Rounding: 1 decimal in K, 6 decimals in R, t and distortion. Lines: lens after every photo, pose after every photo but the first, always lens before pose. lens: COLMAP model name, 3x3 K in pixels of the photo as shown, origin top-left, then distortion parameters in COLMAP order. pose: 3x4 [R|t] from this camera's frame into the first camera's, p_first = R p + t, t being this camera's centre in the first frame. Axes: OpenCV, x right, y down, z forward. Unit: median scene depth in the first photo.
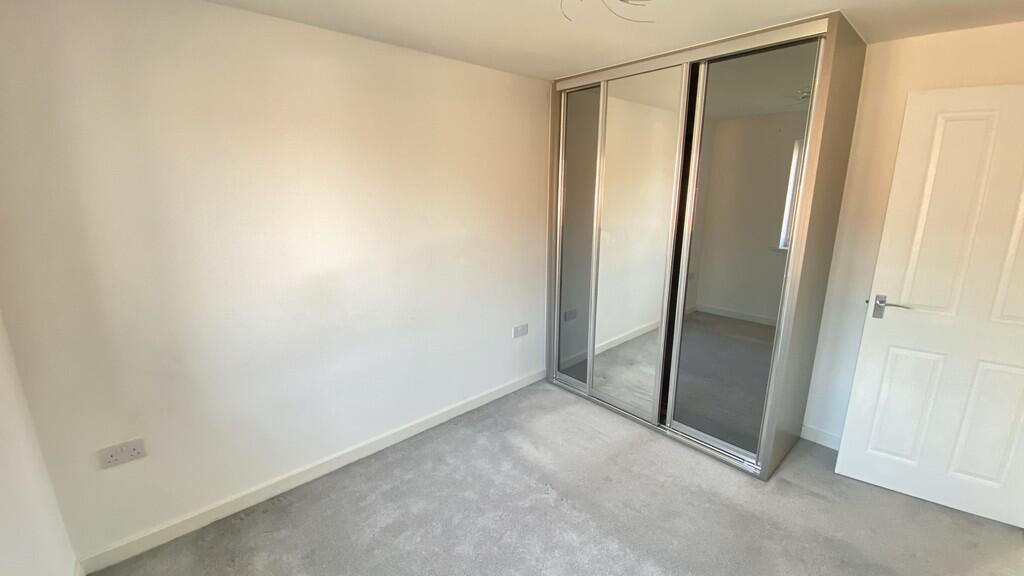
lens RADIAL K [[415.4, 0, 511.2], [0, 415.4, 279.2], [0, 0, 1]] dist [0.012339, -0.017284]
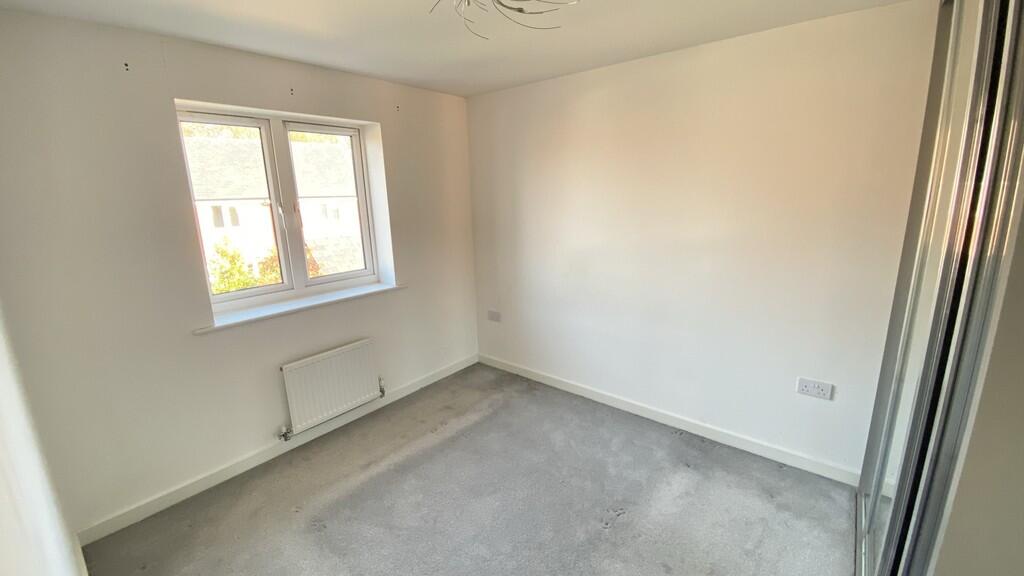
lens RADIAL K [[415.4, 0, 511.2], [0, 415.4, 279.2], [0, 0, 1]] dist [0.012339, -0.017284]
pose [[0.139074, 0.201990, -0.969463, 0.778687], [-0.183965, 0.967206, 0.175129, -0.105408], [0.973044, 0.153992, 0.171672, 0.491184]]
